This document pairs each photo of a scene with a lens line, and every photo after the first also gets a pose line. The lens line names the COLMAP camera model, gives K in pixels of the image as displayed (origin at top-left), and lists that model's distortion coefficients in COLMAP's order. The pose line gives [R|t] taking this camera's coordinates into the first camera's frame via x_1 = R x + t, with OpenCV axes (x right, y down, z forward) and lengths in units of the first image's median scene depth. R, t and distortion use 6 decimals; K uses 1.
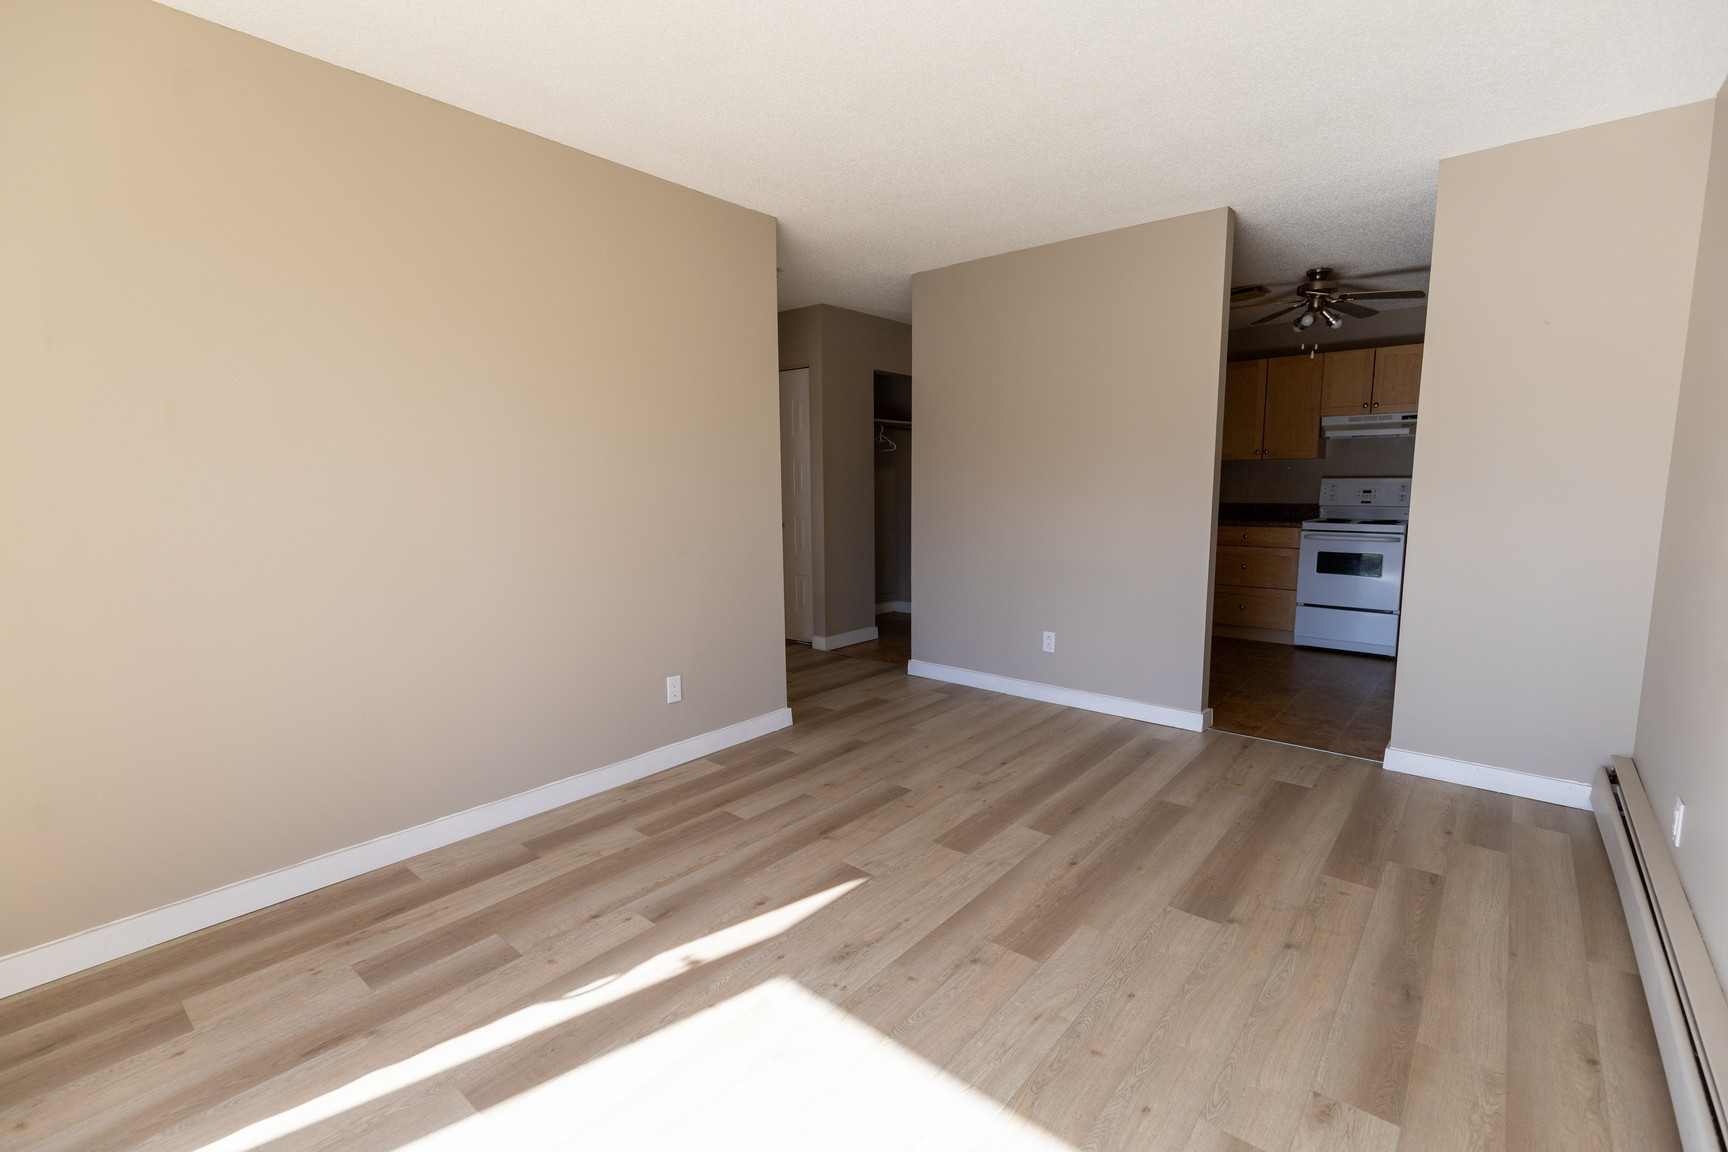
lens RADIAL K [[783.3, 0, 857.7], [0, 783.3, 579.2], [0, 0, 1]] dist [0.005571, -0.000934]
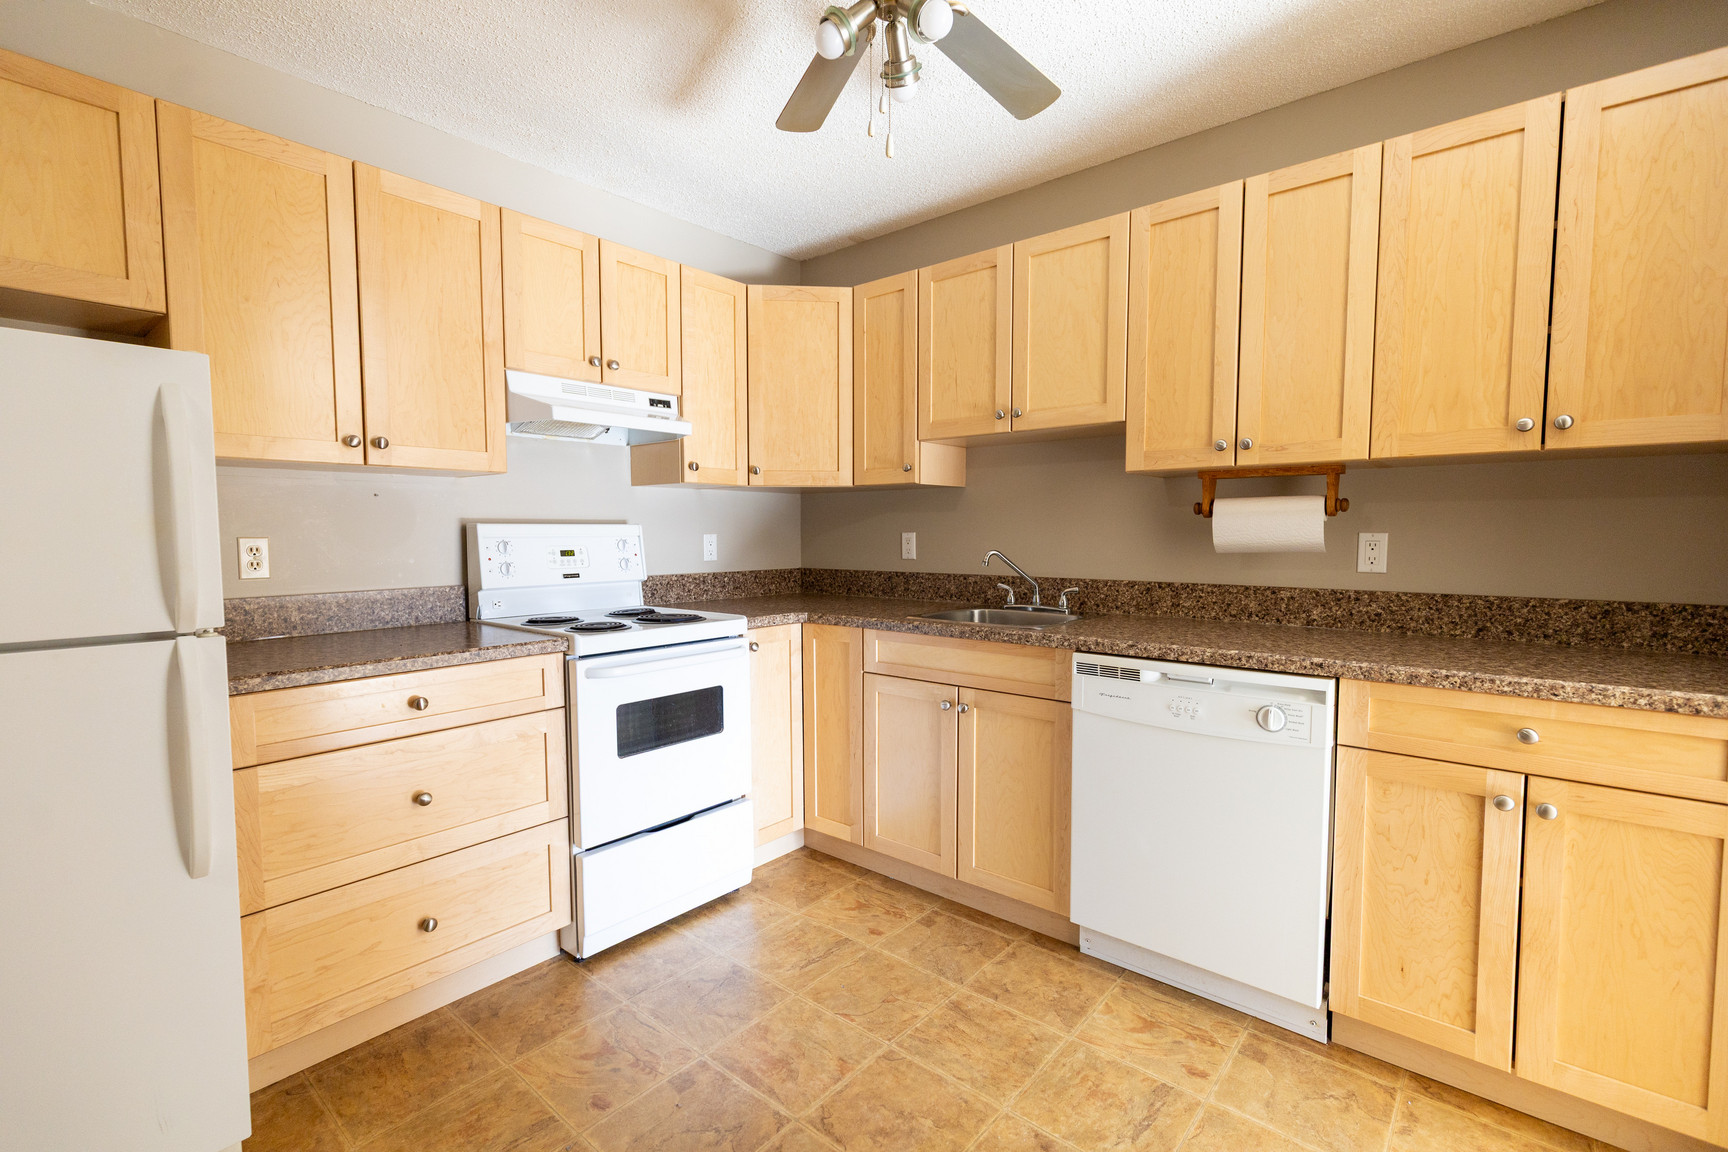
lens RADIAL K [[783.3, 0, 857.1], [0, 783.3, 579.6], [0, 0, 1]] dist [0.005571, -0.000934]
pose [[-0.004804, -0.055927, 0.998423, 0.188566], [0.131549, 0.989723, 0.056073, -0.102318], [-0.991298, 0.131611, 0.002602, 0.854919]]
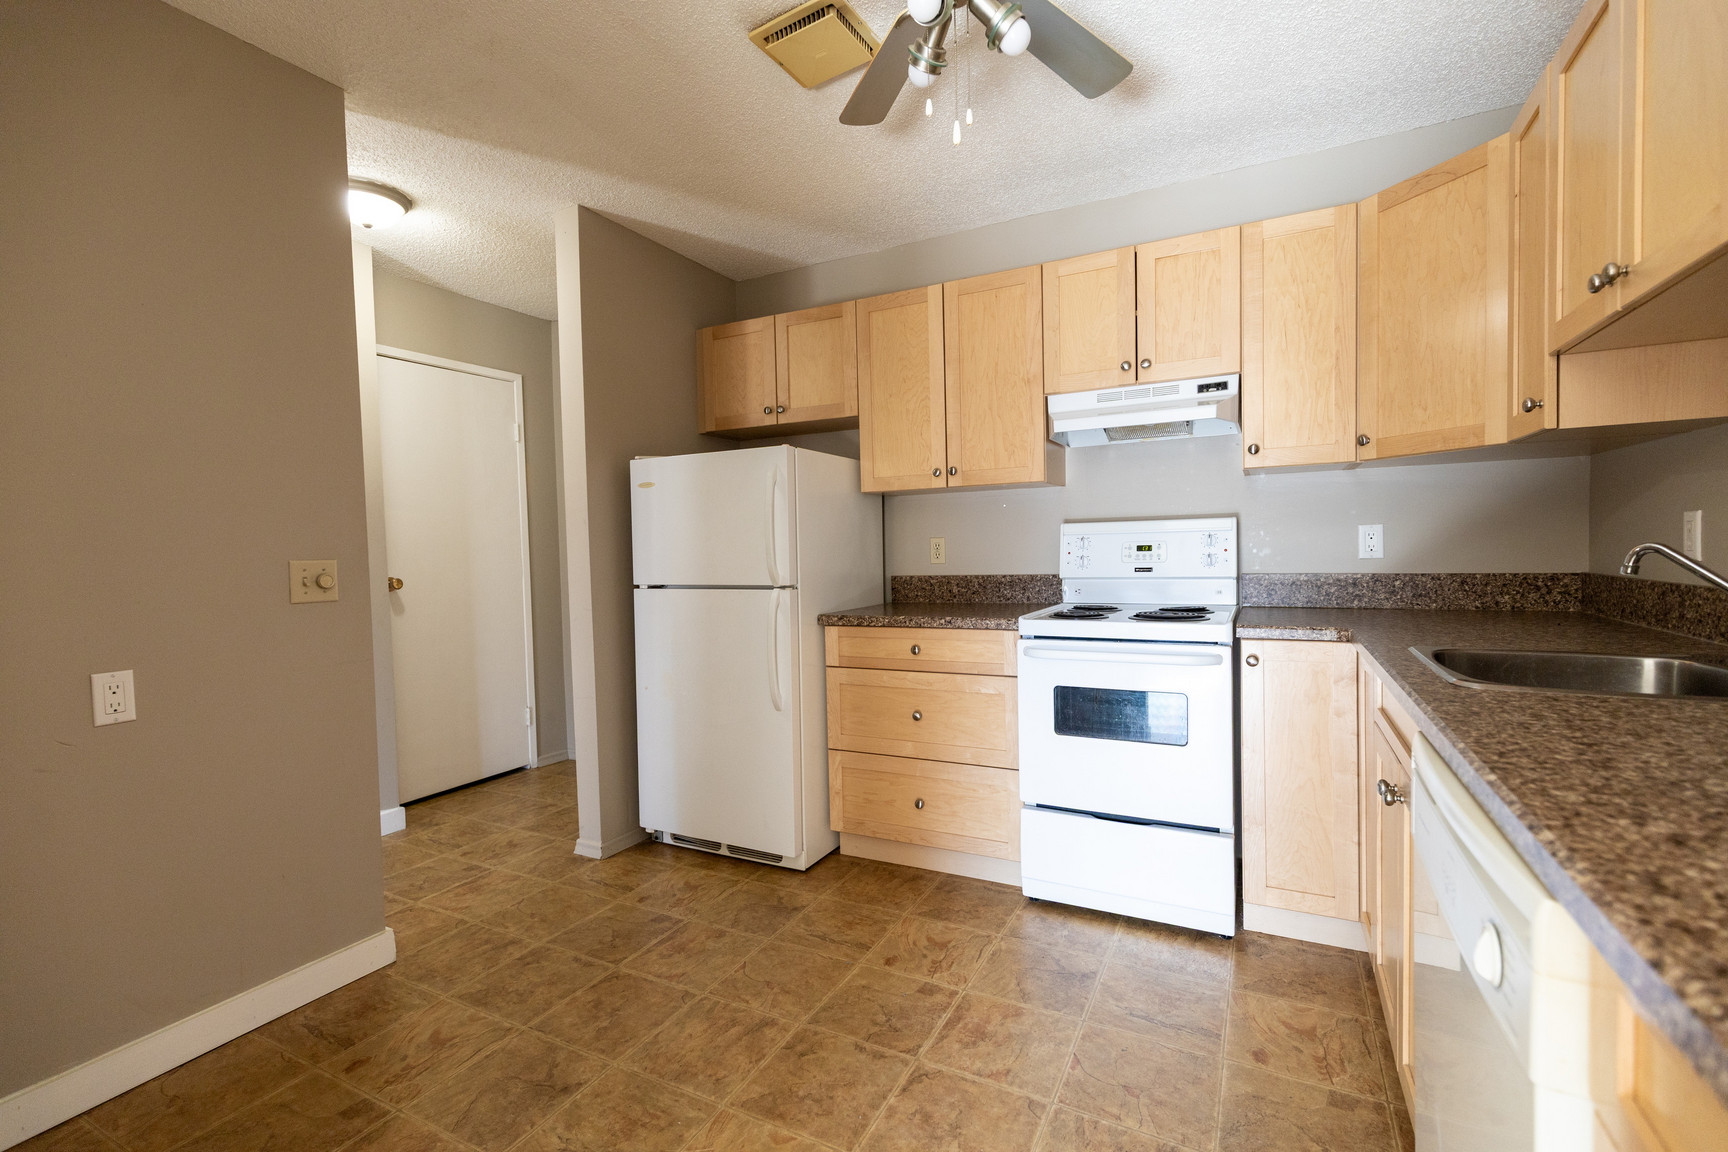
lens RADIAL K [[783.3, 0, 857.4], [0, 783.3, 577.0], [0, 0, 1]] dist [0.005571, -0.000934]
pose [[0.977029, -0.025464, 0.211582, 0.380496], [0.045195, 0.995011, -0.088946, -0.059846], [-0.208261, 0.096465, 0.973305, 0.578741]]
